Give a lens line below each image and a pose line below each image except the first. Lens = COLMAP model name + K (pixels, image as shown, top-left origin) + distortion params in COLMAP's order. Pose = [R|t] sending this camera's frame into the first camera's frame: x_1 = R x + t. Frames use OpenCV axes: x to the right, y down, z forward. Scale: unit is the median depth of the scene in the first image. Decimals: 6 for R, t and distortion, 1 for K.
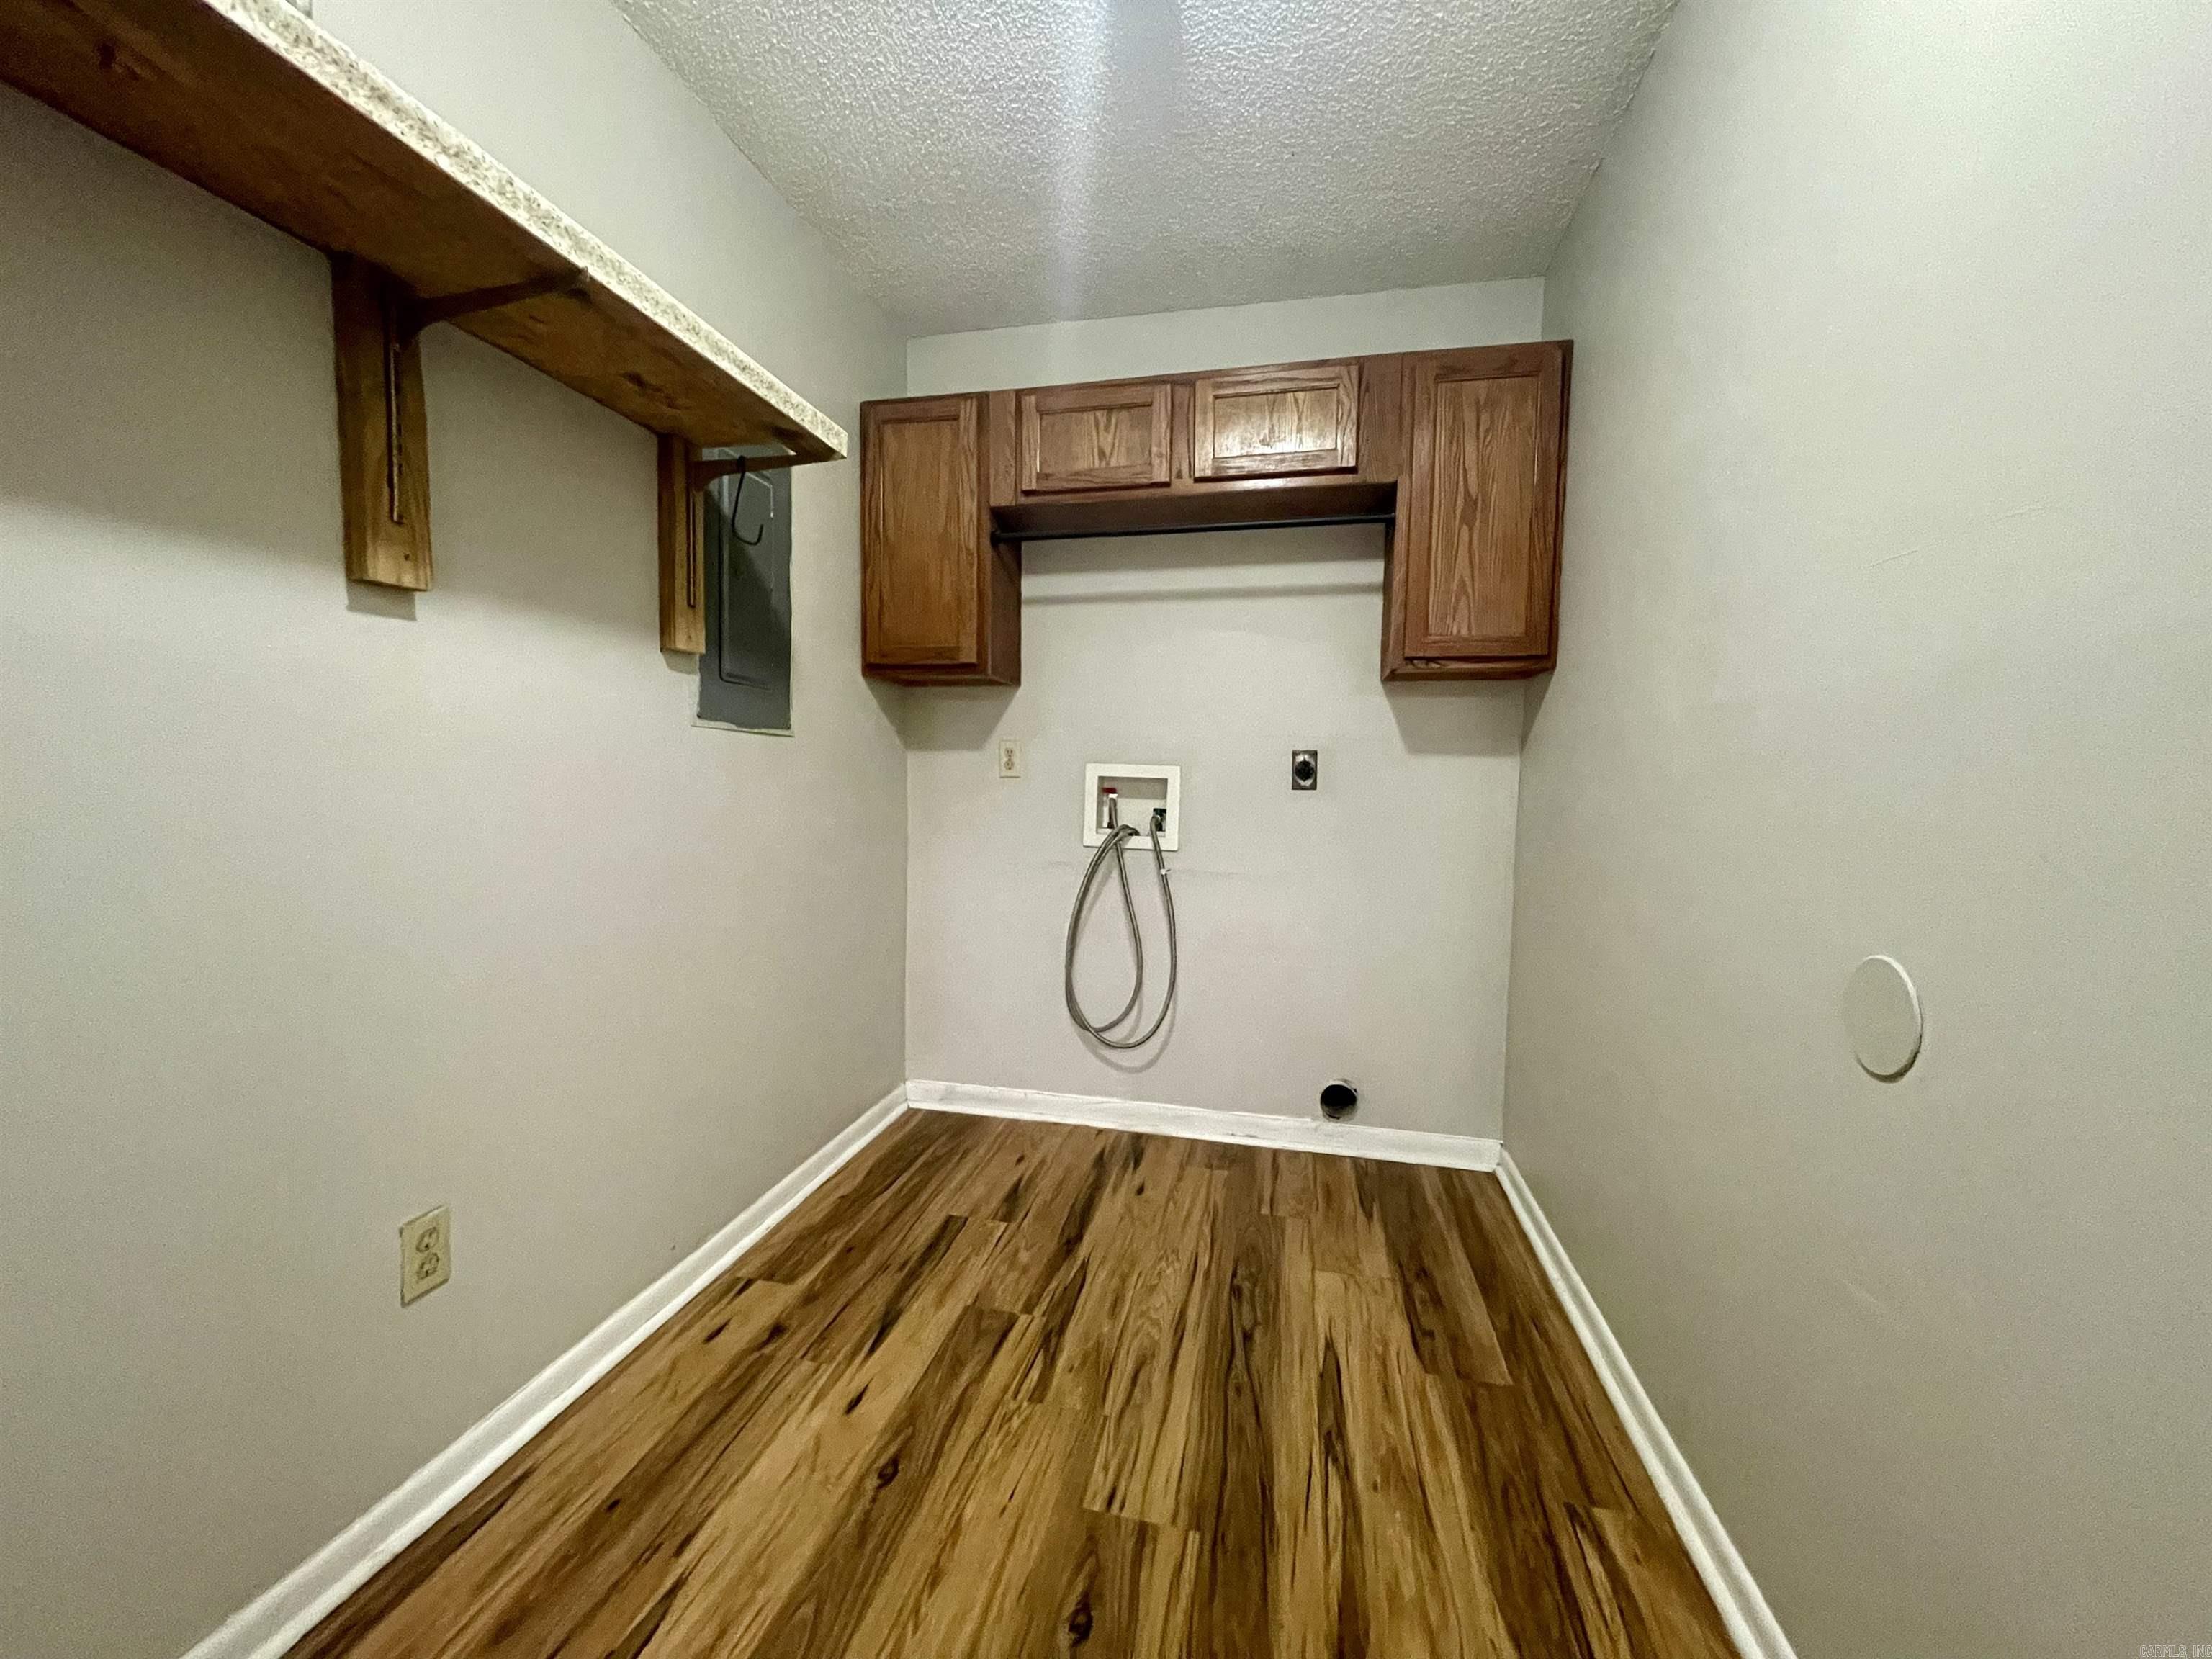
lens RADIAL K [[901.1, 0, 1079.0], [0, 901.1, 826.8], [0, 0, 1]] dist [-0.014037, 0.011486]
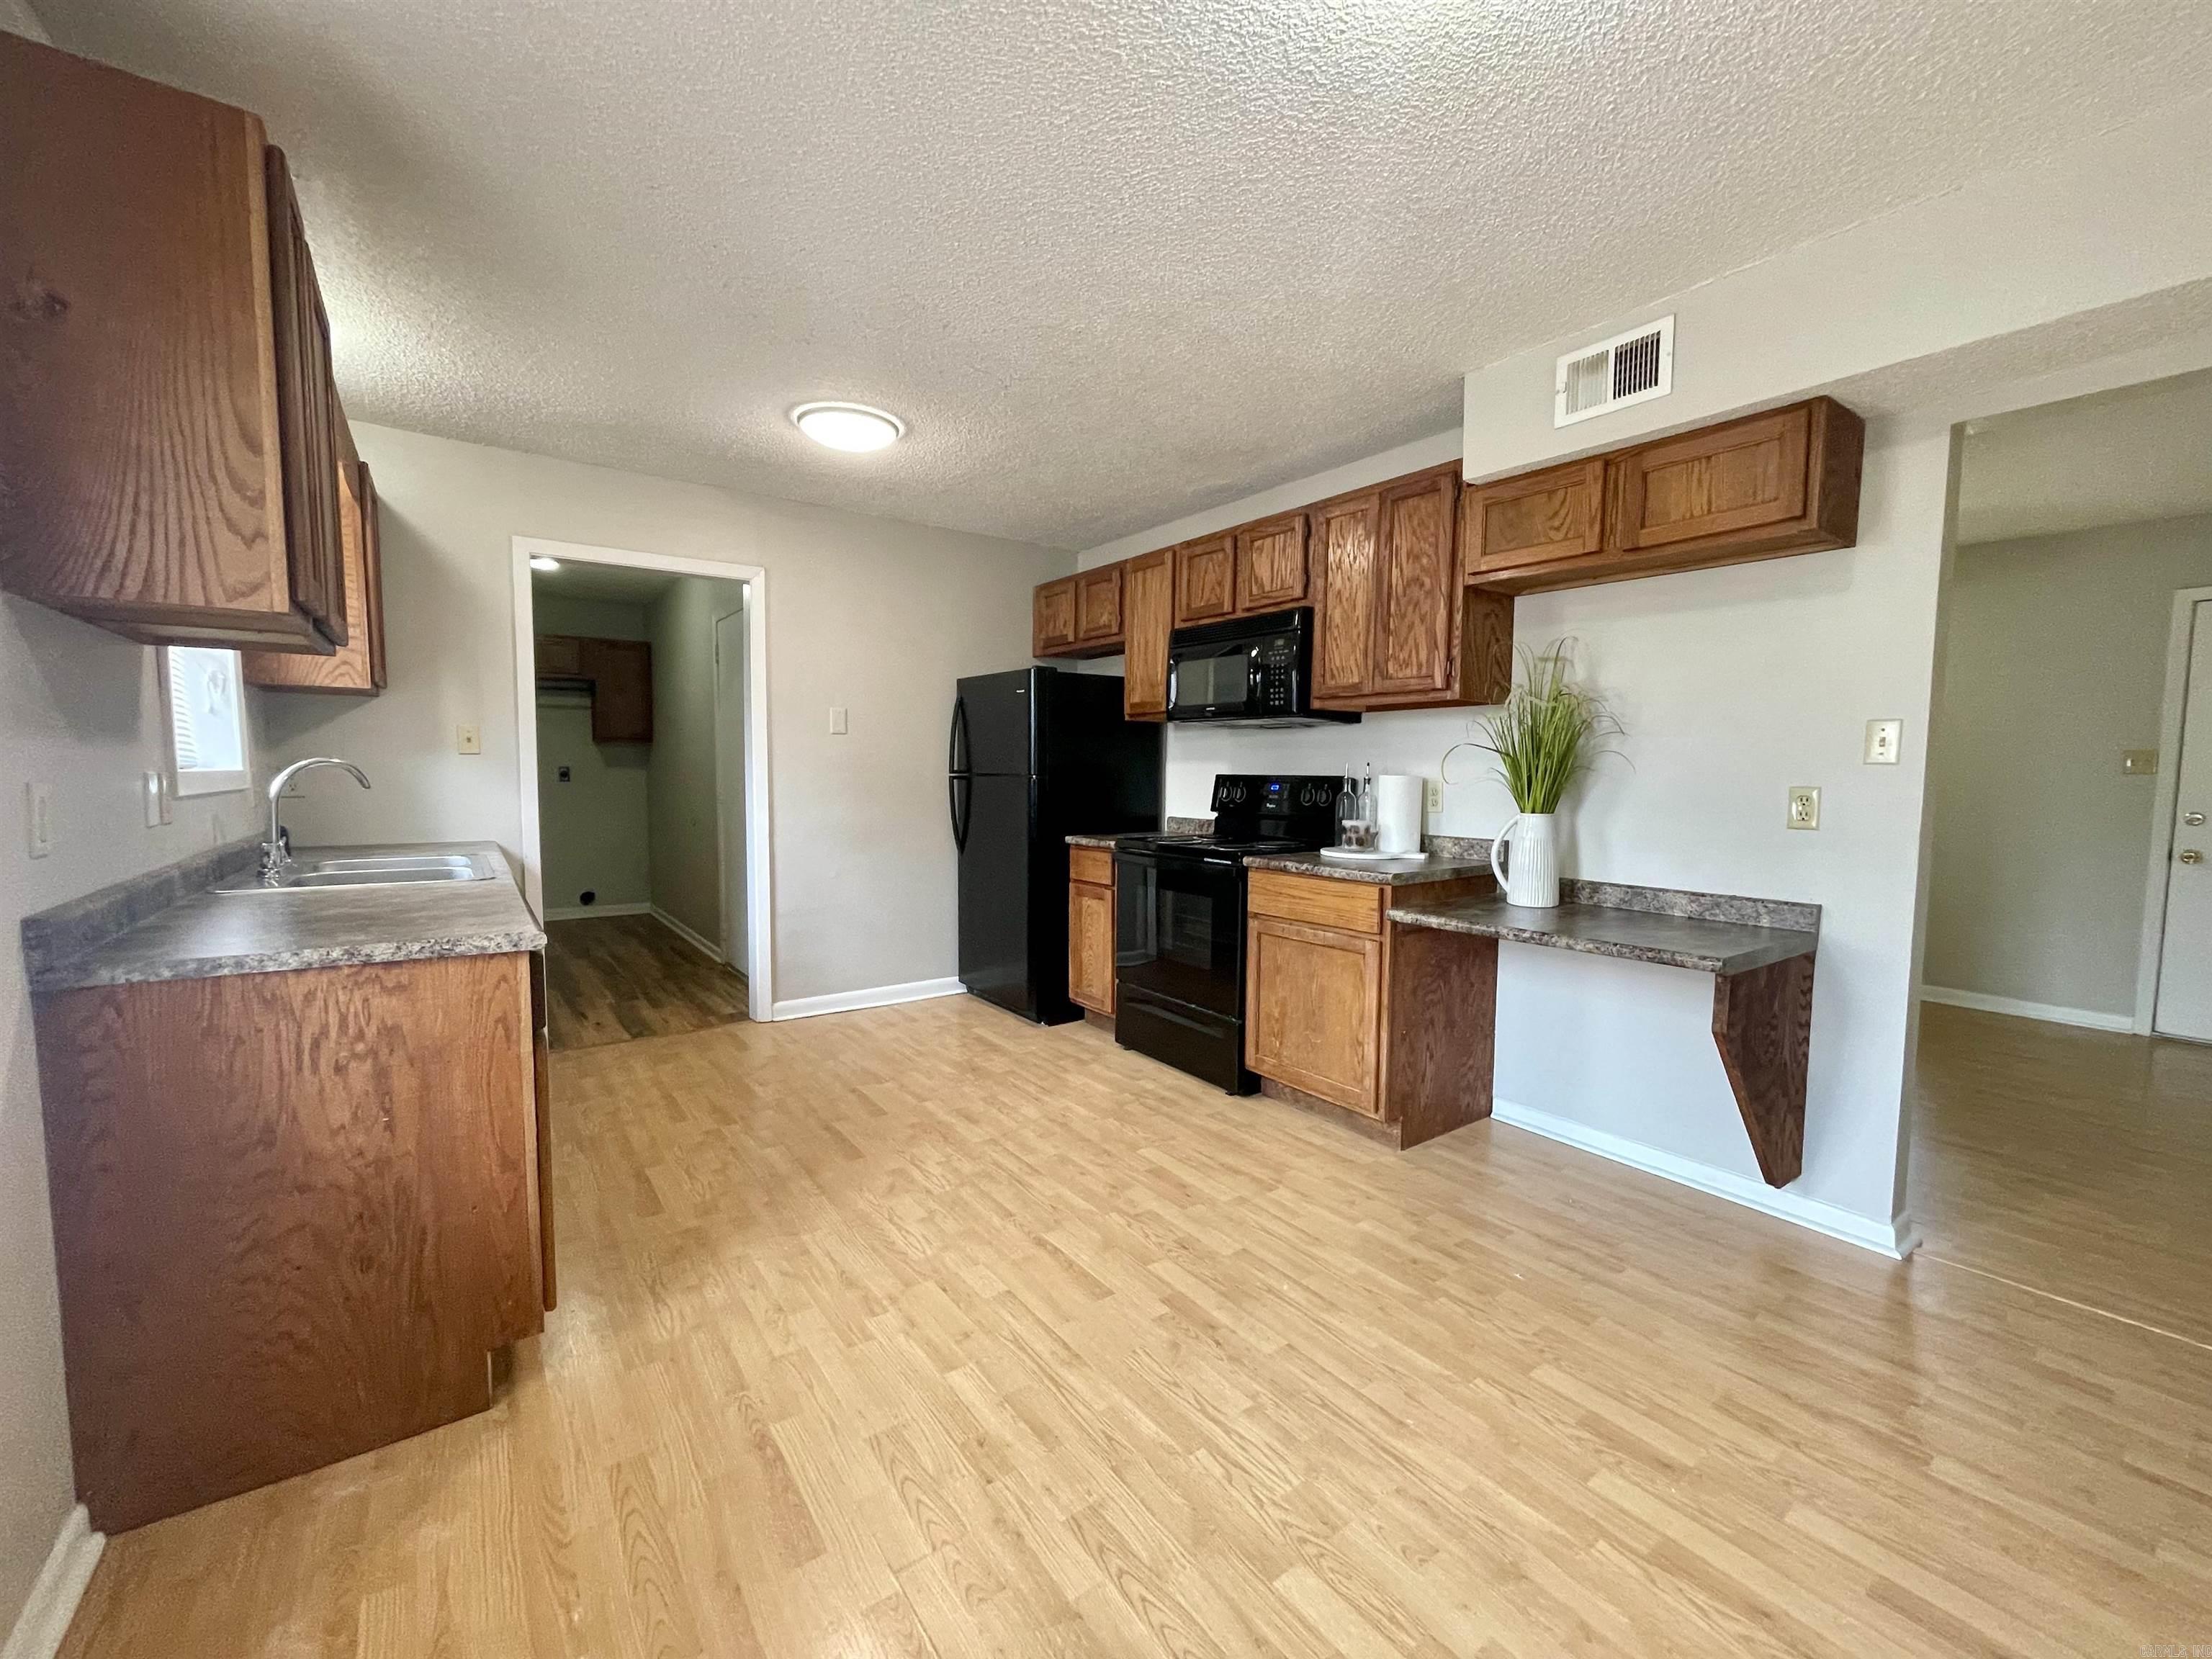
lens RADIAL K [[891.9, 0, 1095.6], [0, 891.9, 835.5], [0, 0, 1]] dist [-0.000560, 0.000385]
pose [[0.649992, -0.074978, 0.756233, -0.705003], [0.043485, 0.997160, 0.061489, 0.023618], [-0.758695, -0.007083, 0.651407, -1.829800]]
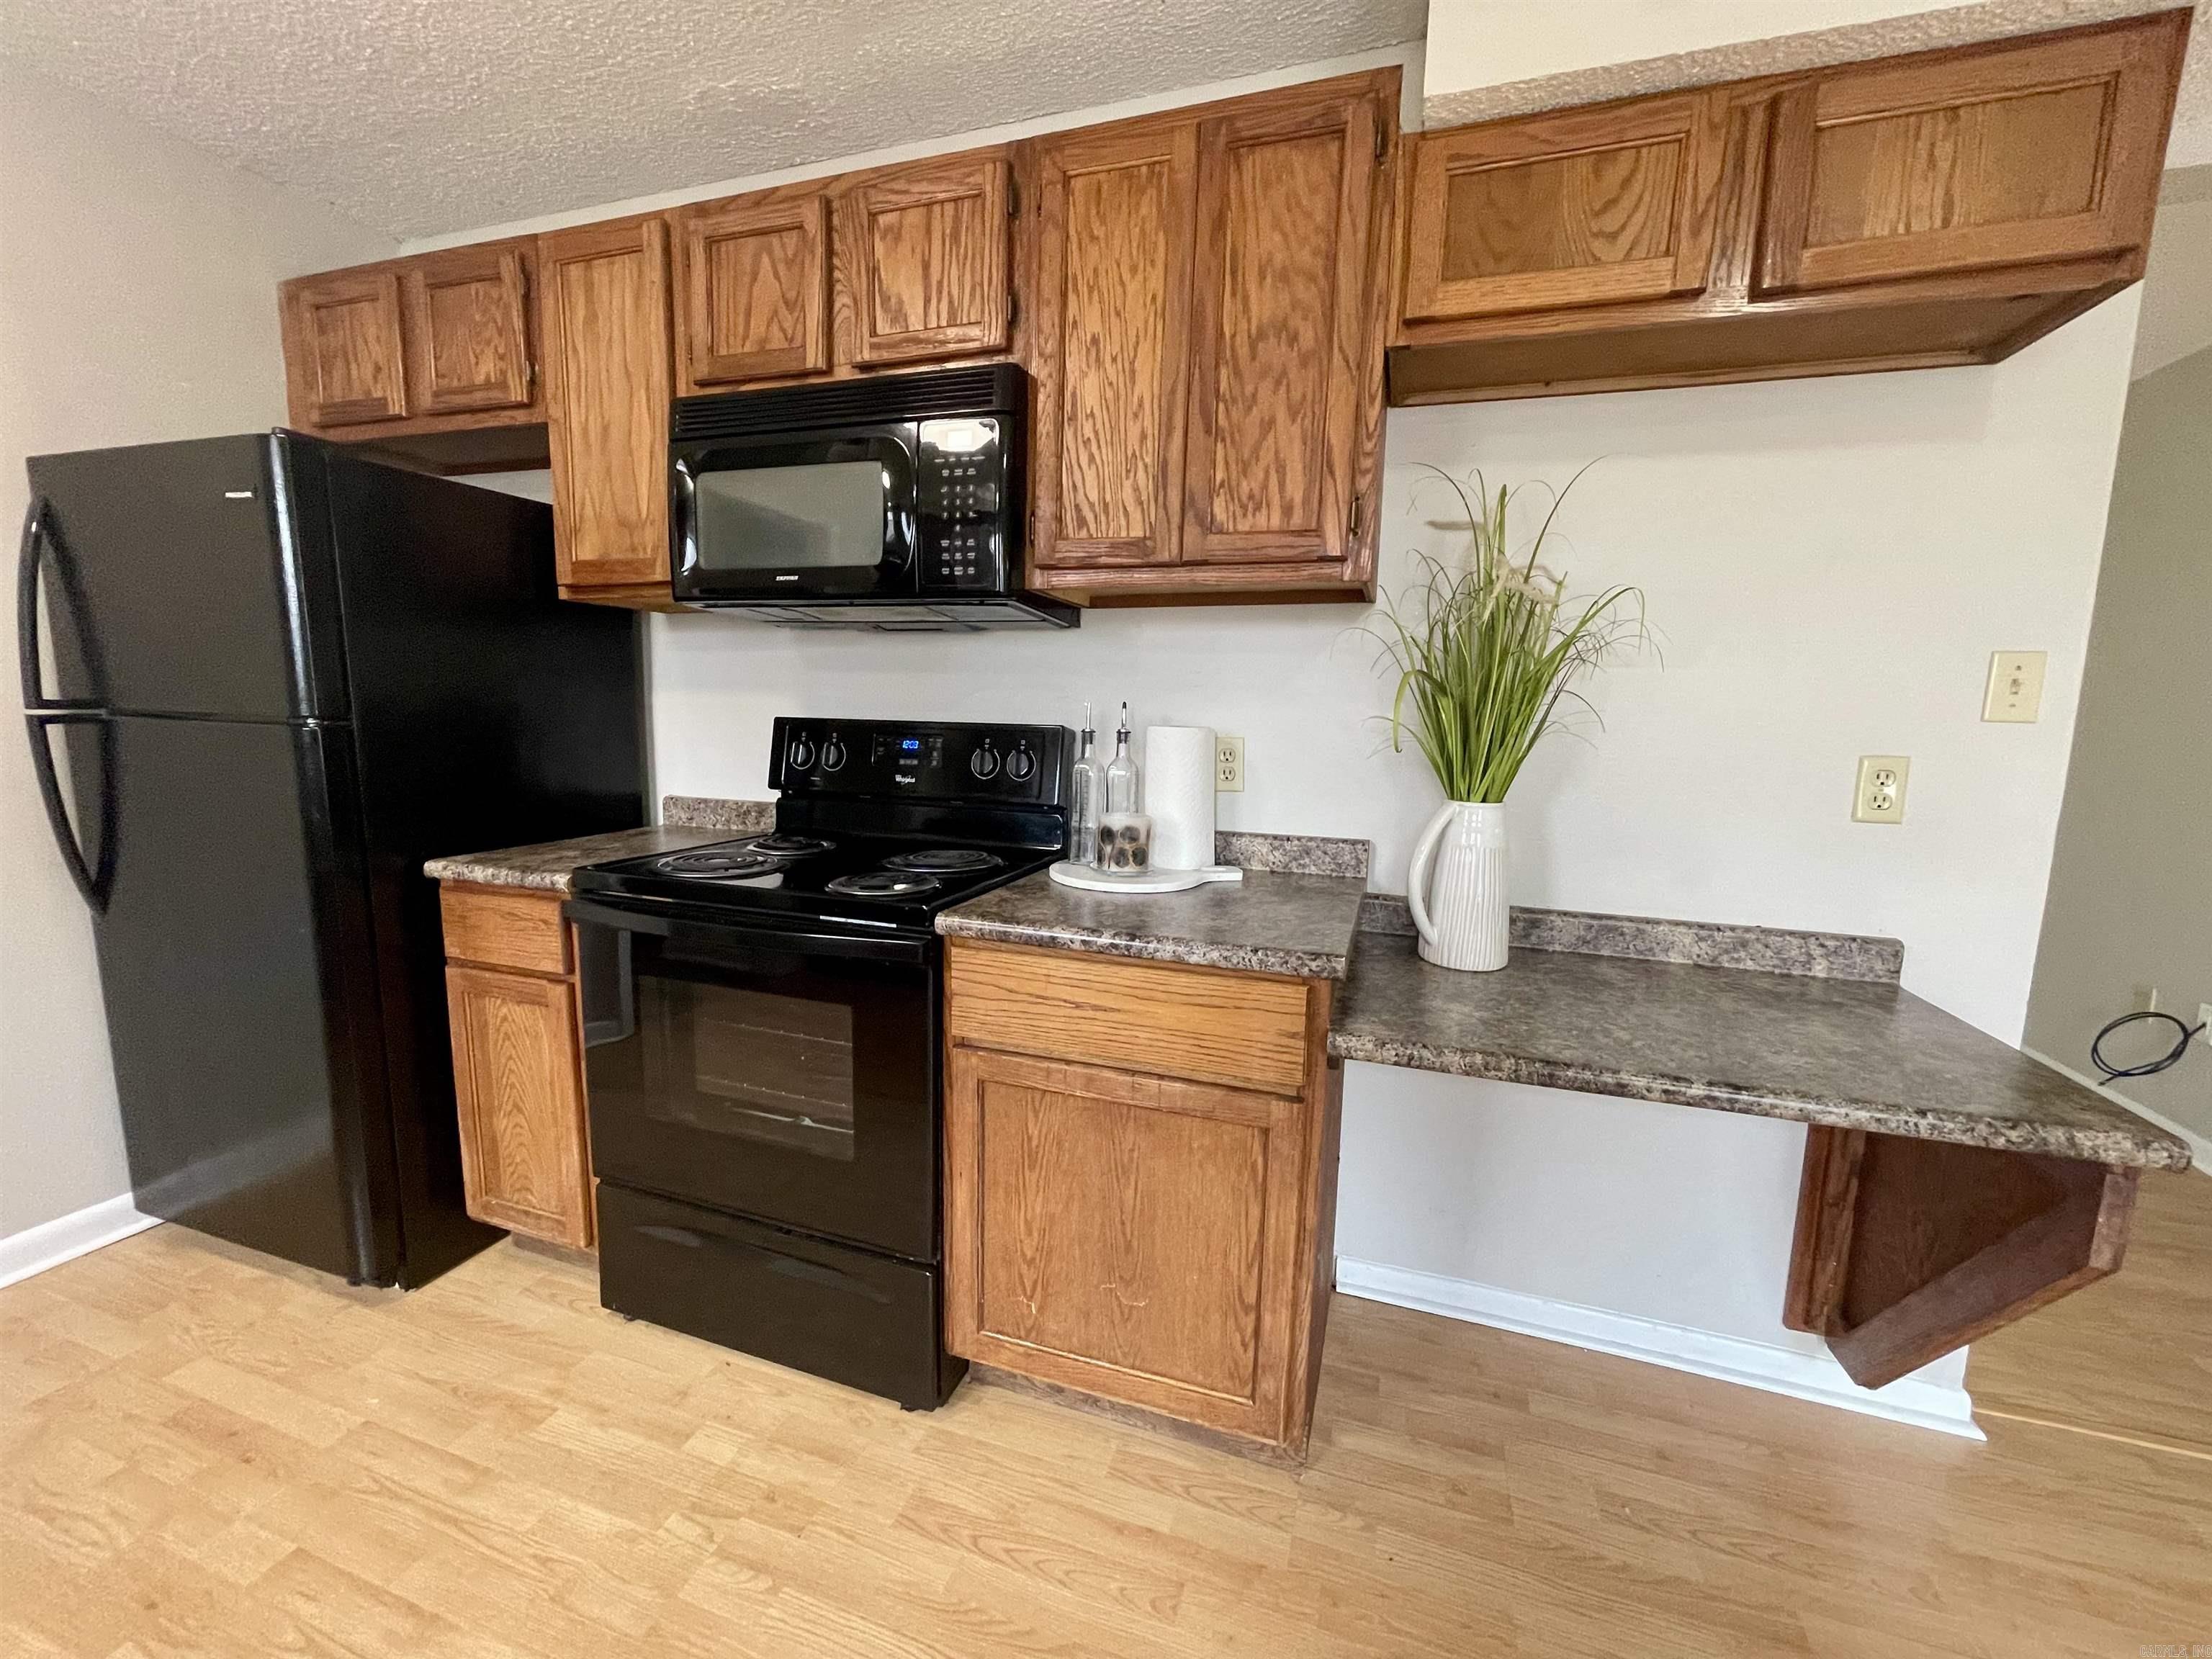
lens RADIAL K [[901.1, 0, 1079.0], [0, 901.1, 826.8], [0, 0, 1]] dist [-0.014037, 0.011486]
pose [[0.098508, -0.159279, 0.982307, -0.182243], [0.029609, 0.987140, 0.157093, 0.001747], [-0.994696, 0.013610, 0.101957, -1.343975]]
